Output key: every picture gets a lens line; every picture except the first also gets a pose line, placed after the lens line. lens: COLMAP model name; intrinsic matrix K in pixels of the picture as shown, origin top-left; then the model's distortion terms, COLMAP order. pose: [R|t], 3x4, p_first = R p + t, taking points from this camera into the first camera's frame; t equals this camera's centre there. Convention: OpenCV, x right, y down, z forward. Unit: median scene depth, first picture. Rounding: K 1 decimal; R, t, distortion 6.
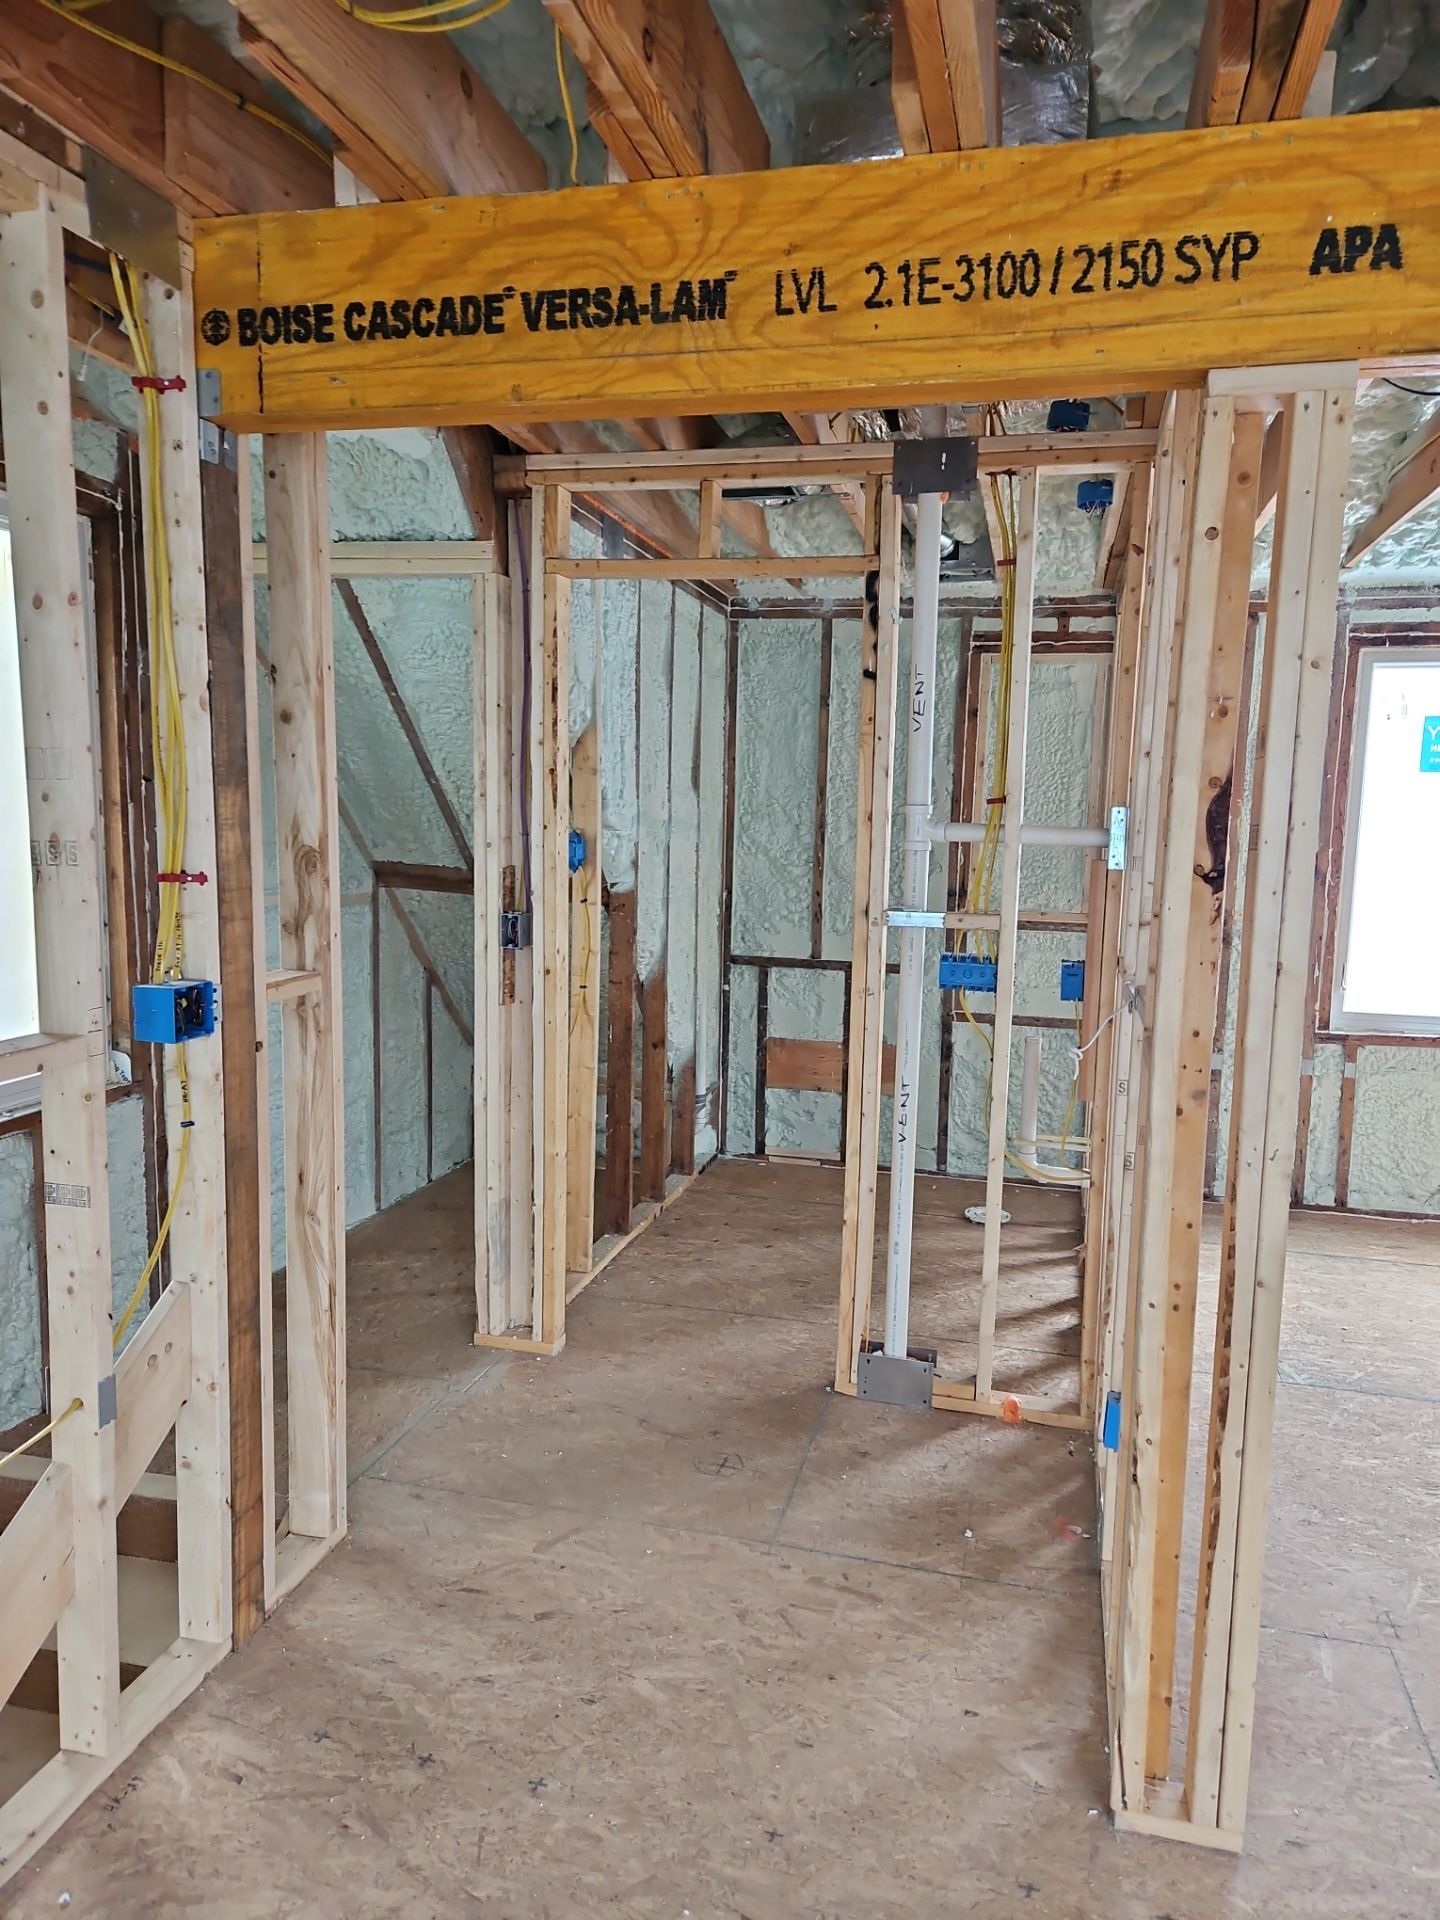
lens RADIAL K [[1259.1, 0, 760.3], [0, 1259.1, 963.3], [0, 0, 1]] dist [0.079941, -0.073515]
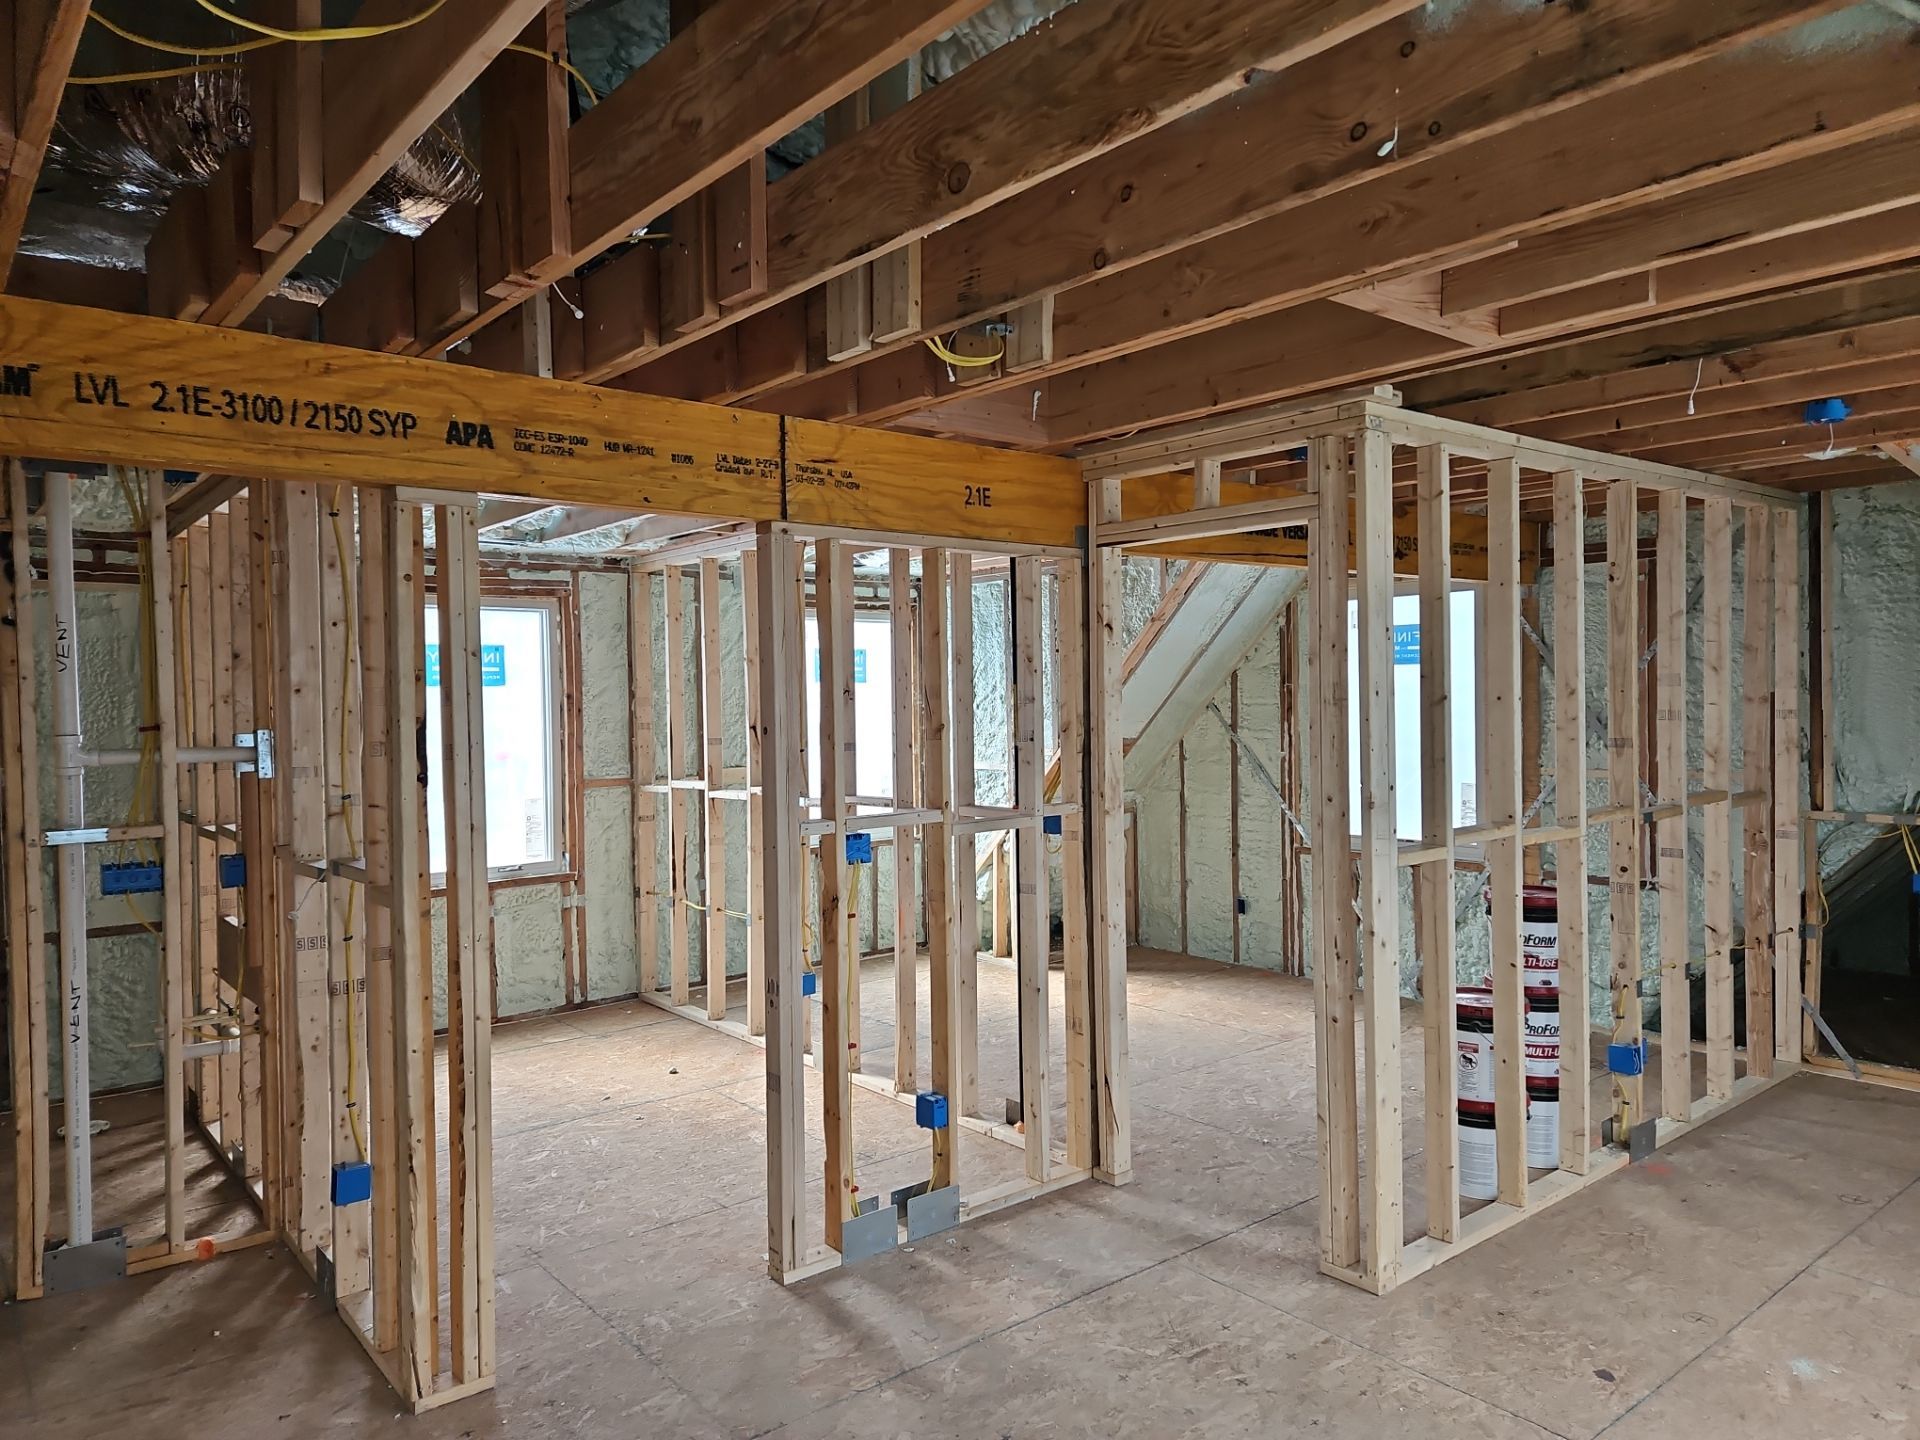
lens RADIAL K [[1259.1, 0, 959.3], [0, 1259.1, 774.7], [0, 0, 1]] dist [0.079941, -0.073515]
pose [[0.595039, -0.081385, 0.799565, -0.576198], [0.128420, 0.991705, 0.005371, 0.009055], [-0.793370, 0.099484, 0.600555, -0.564220]]
